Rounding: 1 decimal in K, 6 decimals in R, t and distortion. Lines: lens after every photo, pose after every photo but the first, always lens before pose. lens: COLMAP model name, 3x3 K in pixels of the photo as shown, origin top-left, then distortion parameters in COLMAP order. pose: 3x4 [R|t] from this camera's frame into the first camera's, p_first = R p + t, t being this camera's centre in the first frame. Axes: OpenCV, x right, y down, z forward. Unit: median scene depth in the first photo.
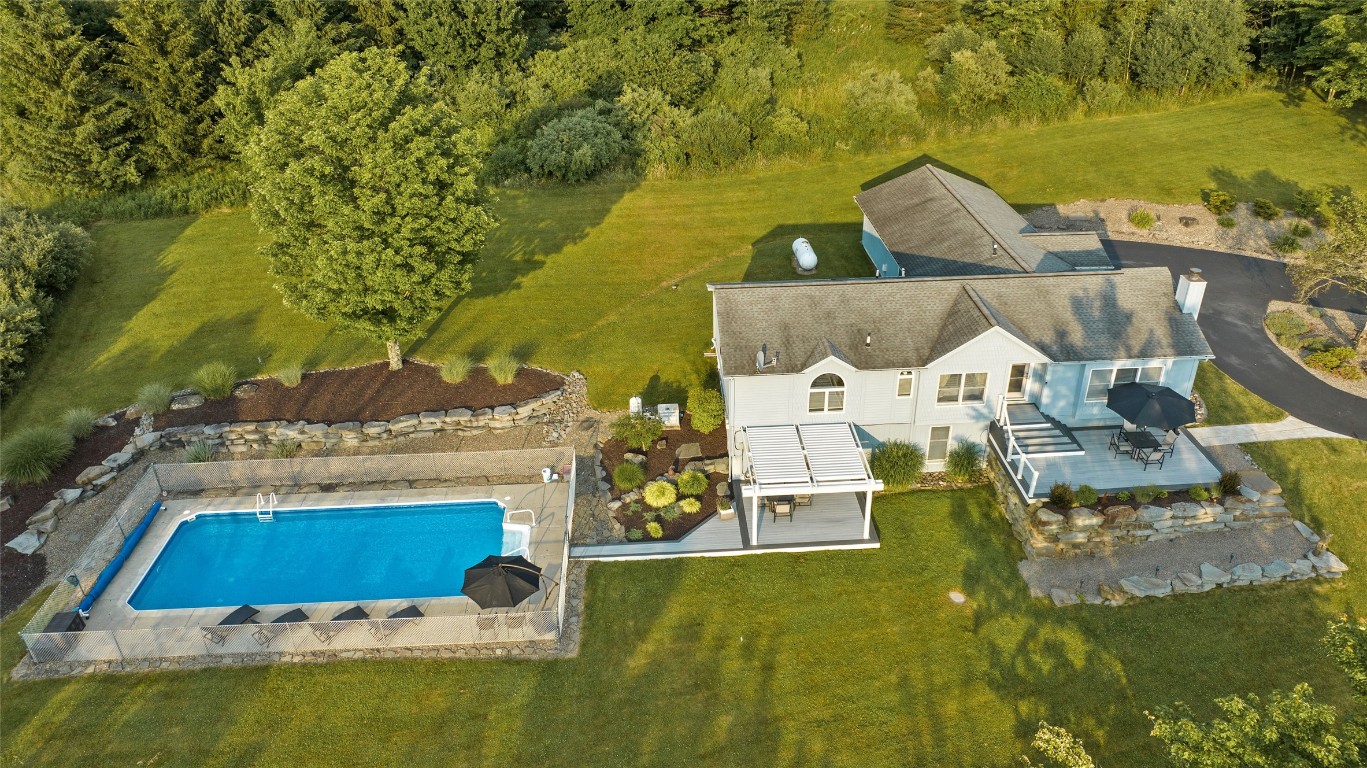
lens RADIAL K [[960.8, 0, 685.1], [0, 960.8, 391.8], [0, 0, 1]] dist [-0.044161, 0.044101]
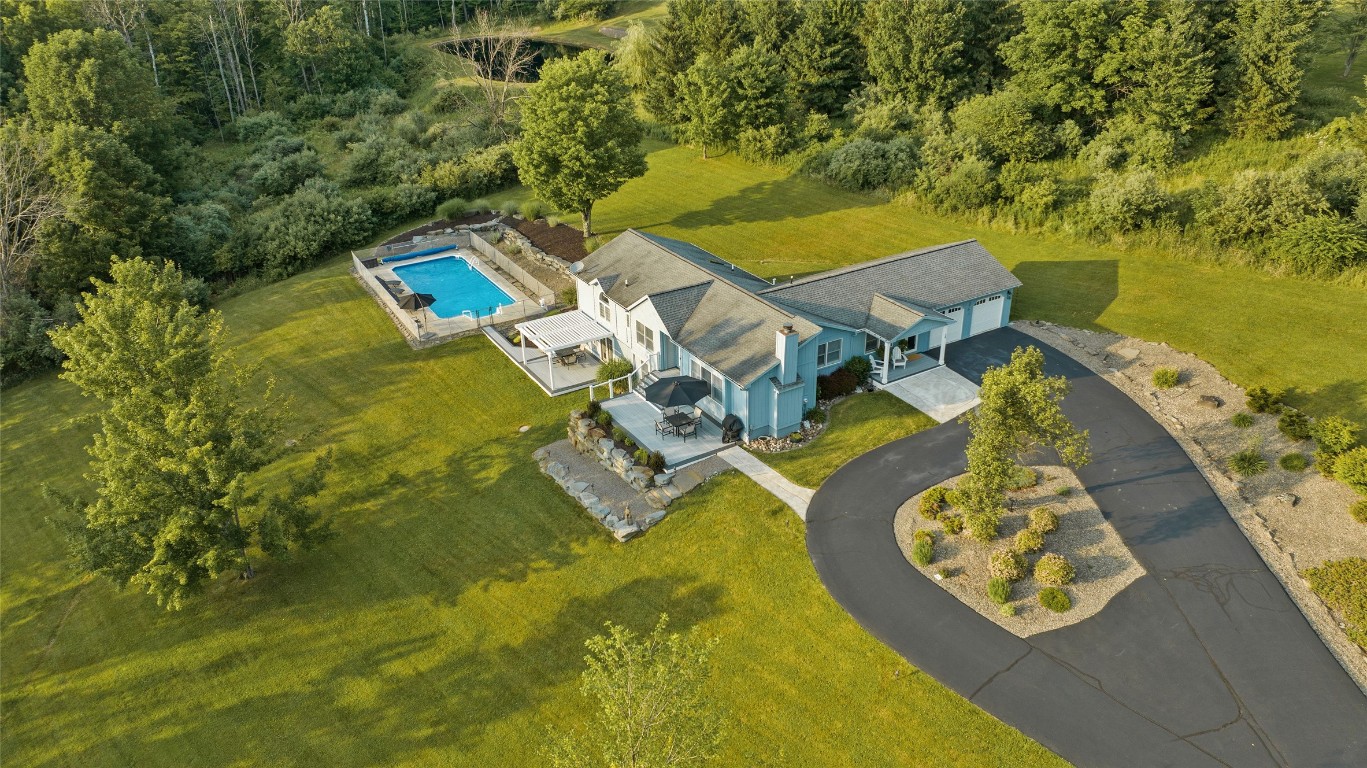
lens RADIAL K [[960.8, 0, 685.1], [0, 960.8, 383.2], [0, 0, 1]] dist [-0.044161, 0.044101]
pose [[0.473830, 0.405727, -0.781582, 1.405126], [-0.426921, 0.882101, 0.199088, -0.241007], [0.770210, 0.239340, 0.591180, 0.226621]]
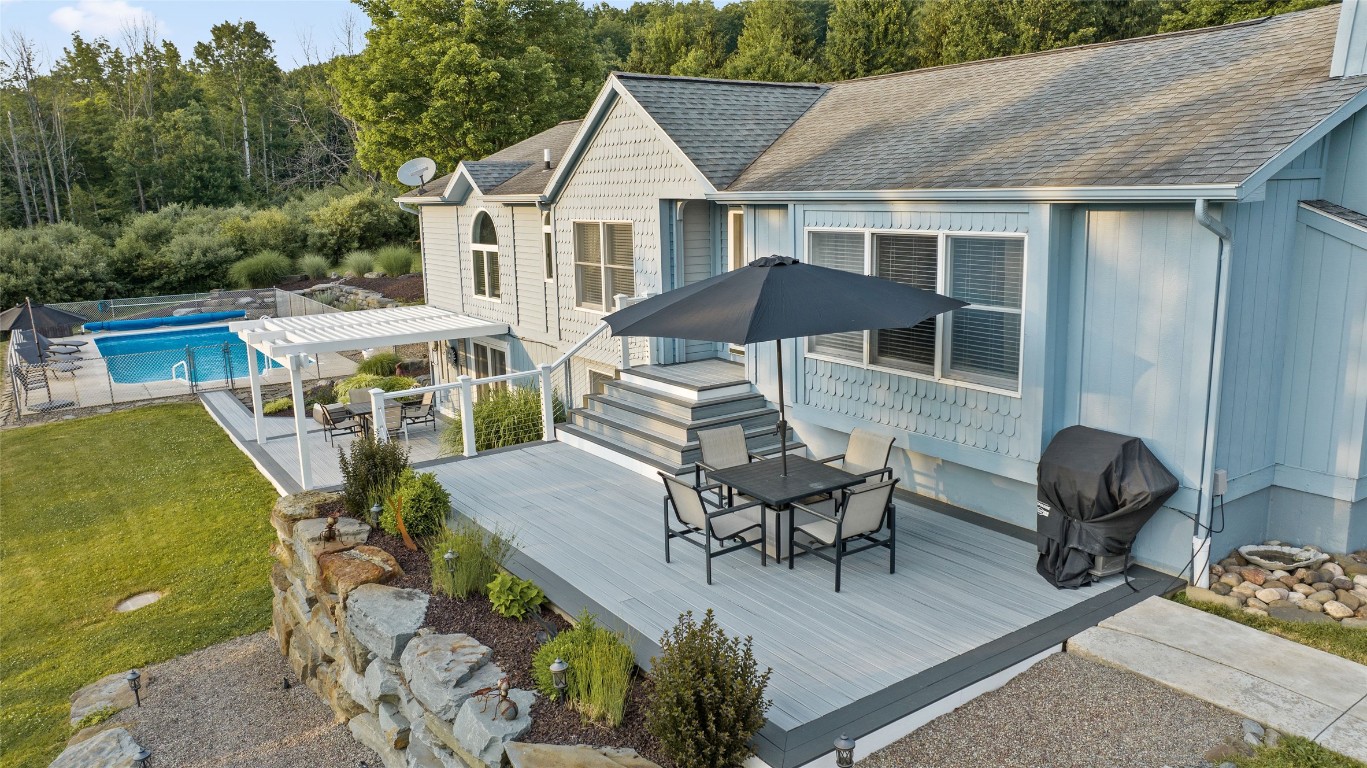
lens RADIAL K [[960.8, 0, 687.1], [0, 960.8, 384.1], [0, 0, 1]] dist [-0.044161, 0.044101]
pose [[0.519266, 0.177473, -0.835982, 0.638608], [-0.414429, 0.907778, -0.064706, 0.052301], [0.747403, 0.380055, 0.544929, 0.804303]]
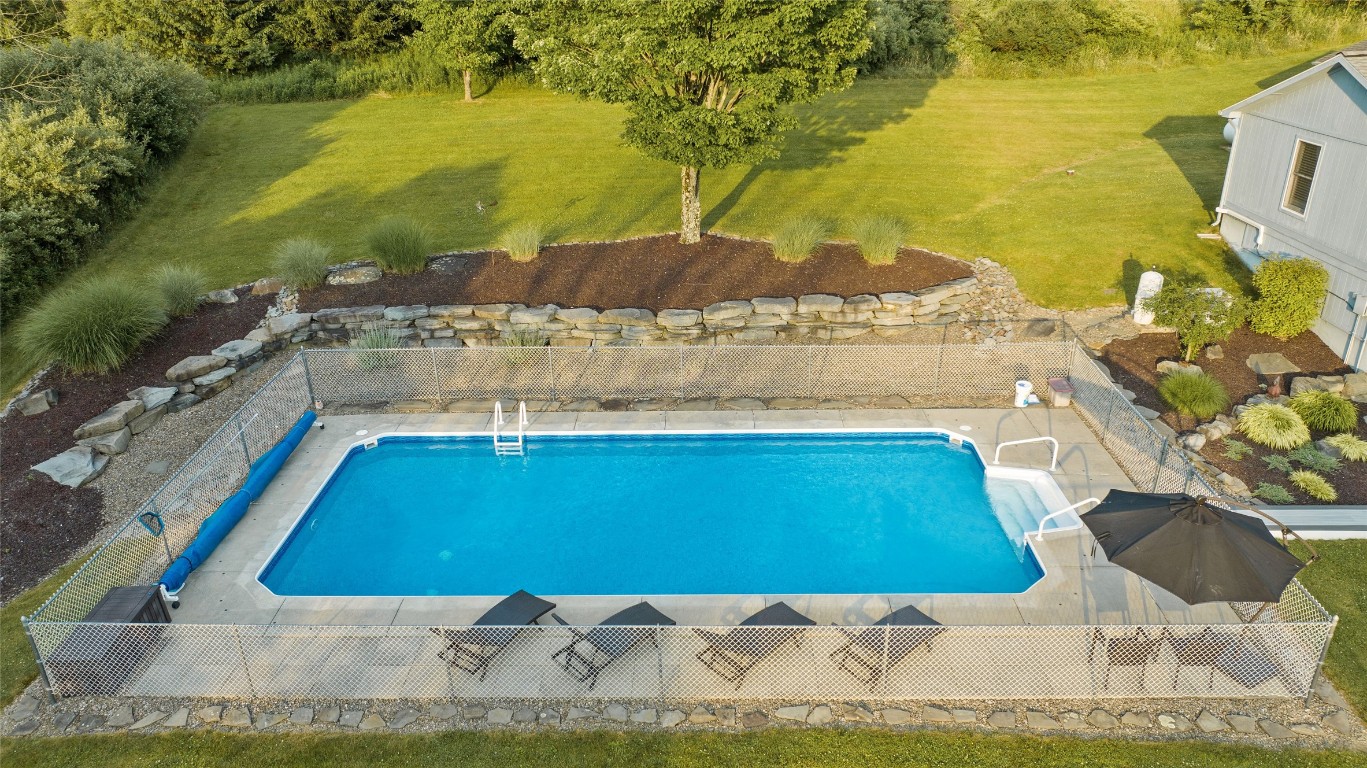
lens RADIAL K [[960.8, 0, 681.7], [0, 960.8, 381.5], [0, 0, 1]] dist [-0.044161, 0.044101]
pose [[0.997588, 0.030085, -0.062553, -0.309159], [-0.036172, 0.994472, -0.098580, 0.143369], [0.059241, 0.100605, 0.993161, 0.470407]]
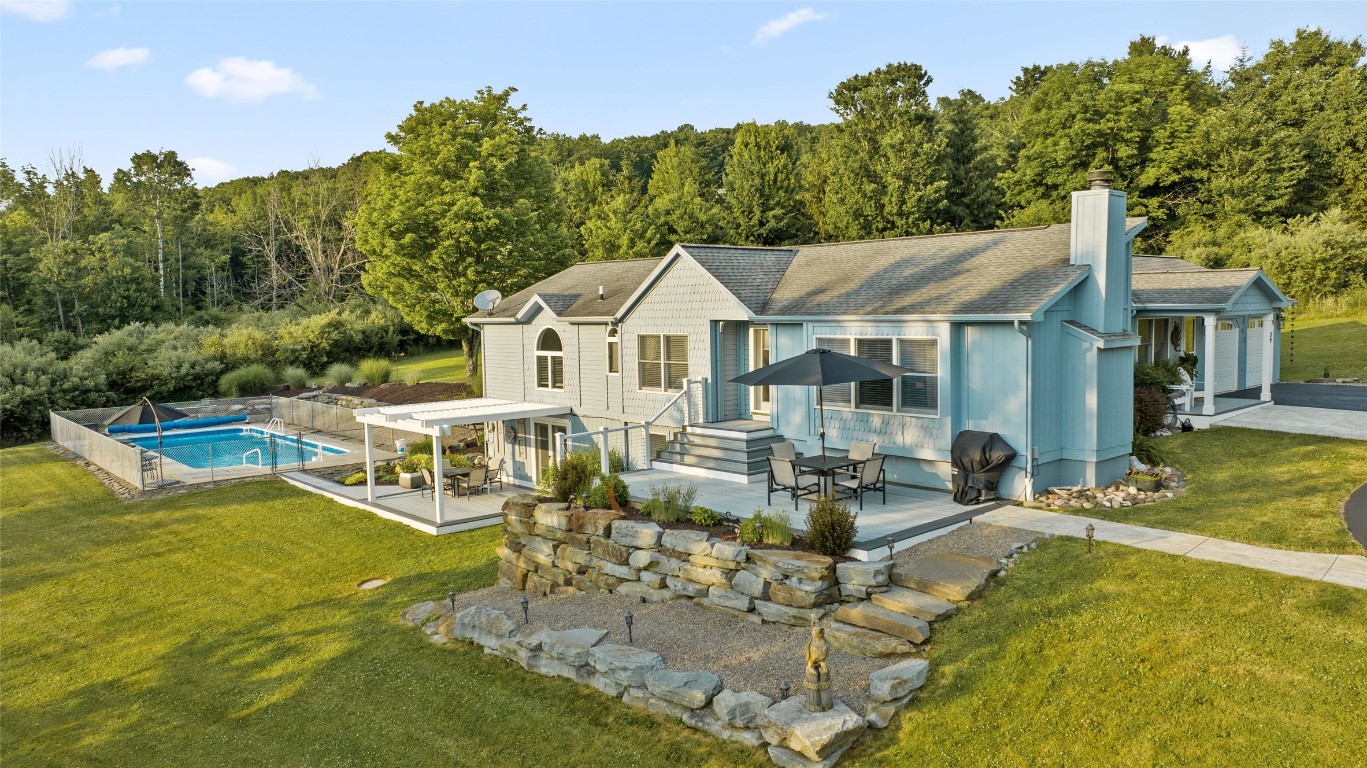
lens RADIAL K [[960.8, 0, 686.2], [0, 960.8, 382.3], [0, 0, 1]] dist [-0.044161, 0.044101]
pose [[0.626177, 0.067630, -0.776742, 0.767307], [-0.380213, 0.896234, -0.228478, 0.142178], [0.680691, 0.438395, 0.586916, 0.632028]]
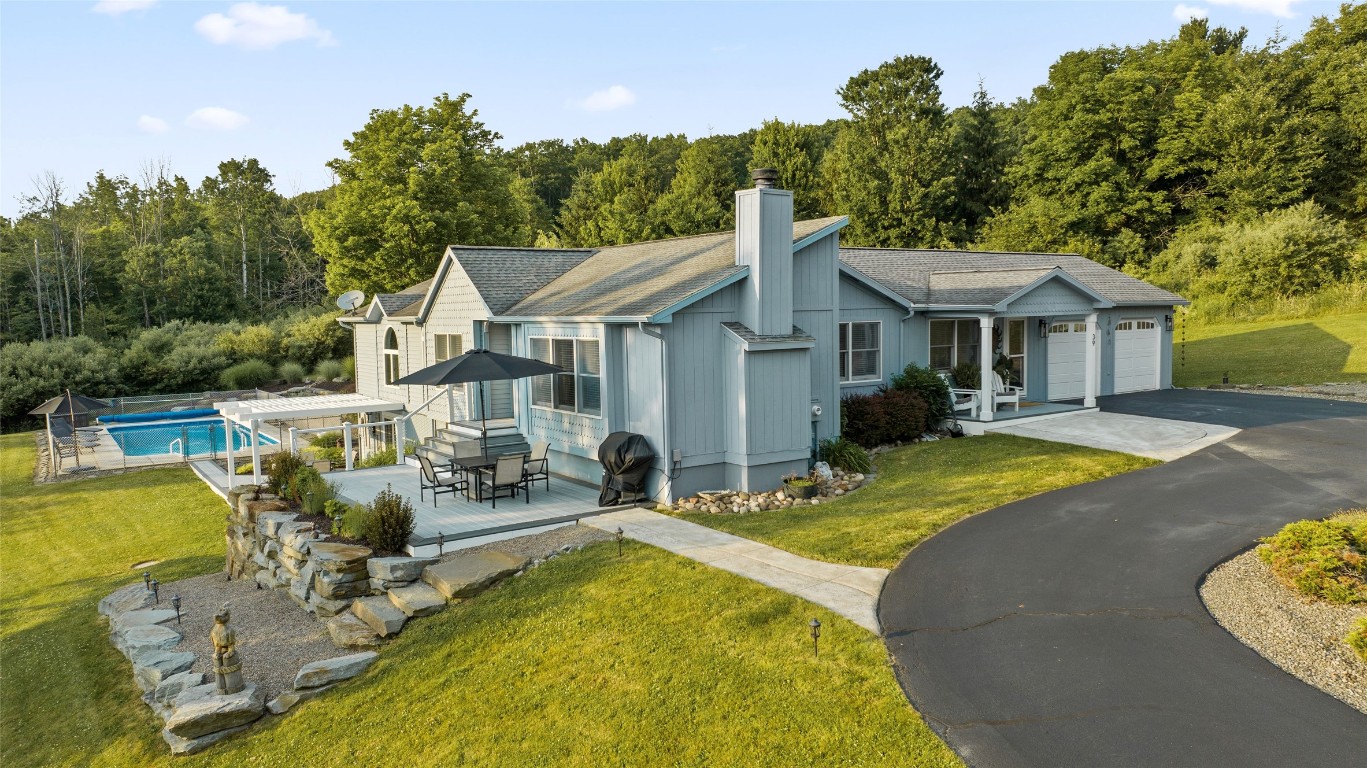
lens RADIAL K [[960.8, 0, 684.7], [0, 960.8, 384.1], [0, 0, 1]] dist [-0.044161, 0.044101]
pose [[0.523087, 0.076755, -0.848816, 0.897855], [-0.415411, 0.892585, -0.175286, 0.056094], [0.744187, 0.444297, 0.498784, 0.783188]]
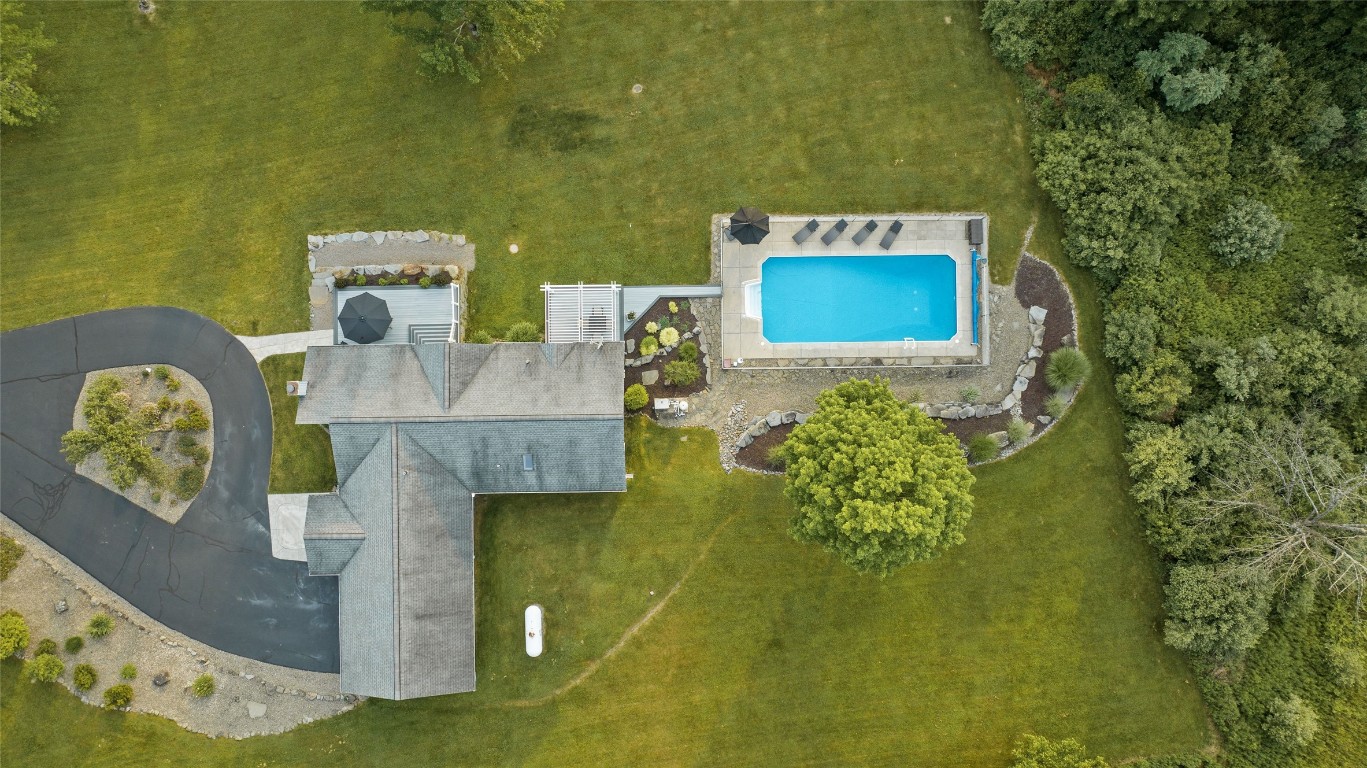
lens RADIAL K [[960.8, 0, 686.4], [0, 960.8, 379.1], [0, 0, 1]] dist [-0.044161, 0.044101]
pose [[-0.999013, -0.040219, 0.018830, -0.088305], [0.036022, -0.485919, 0.873261, -1.355054], [-0.025972, 0.873078, 0.486888, 0.259952]]
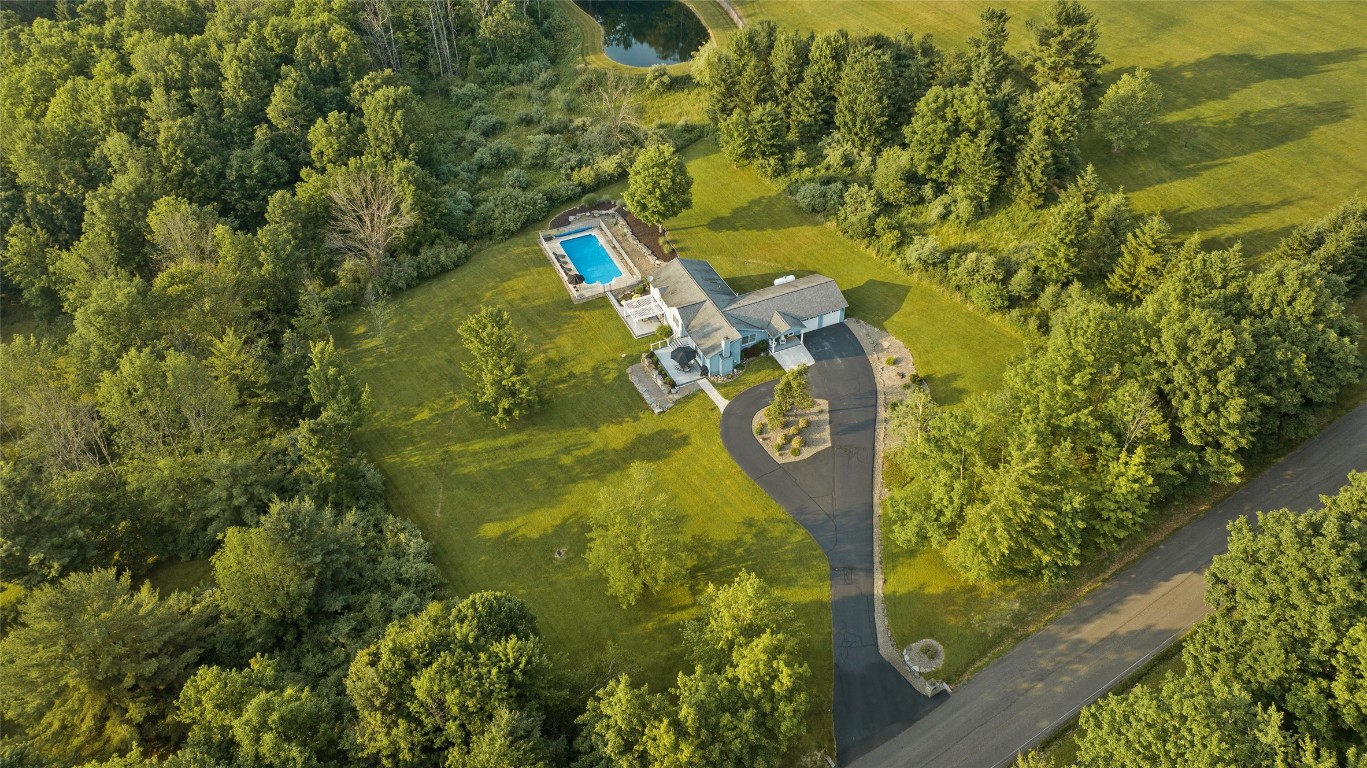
lens RADIAL K [[960.8, 0, 680.4], [0, 960.8, 388.6], [0, 0, 1]] dist [-0.044161, 0.044101]
pose [[0.358091, 0.622047, -0.696297, 2.651436], [-0.449147, 0.768558, 0.455615, -1.292534], [0.818558, 0.149588, 0.554604, -0.751878]]
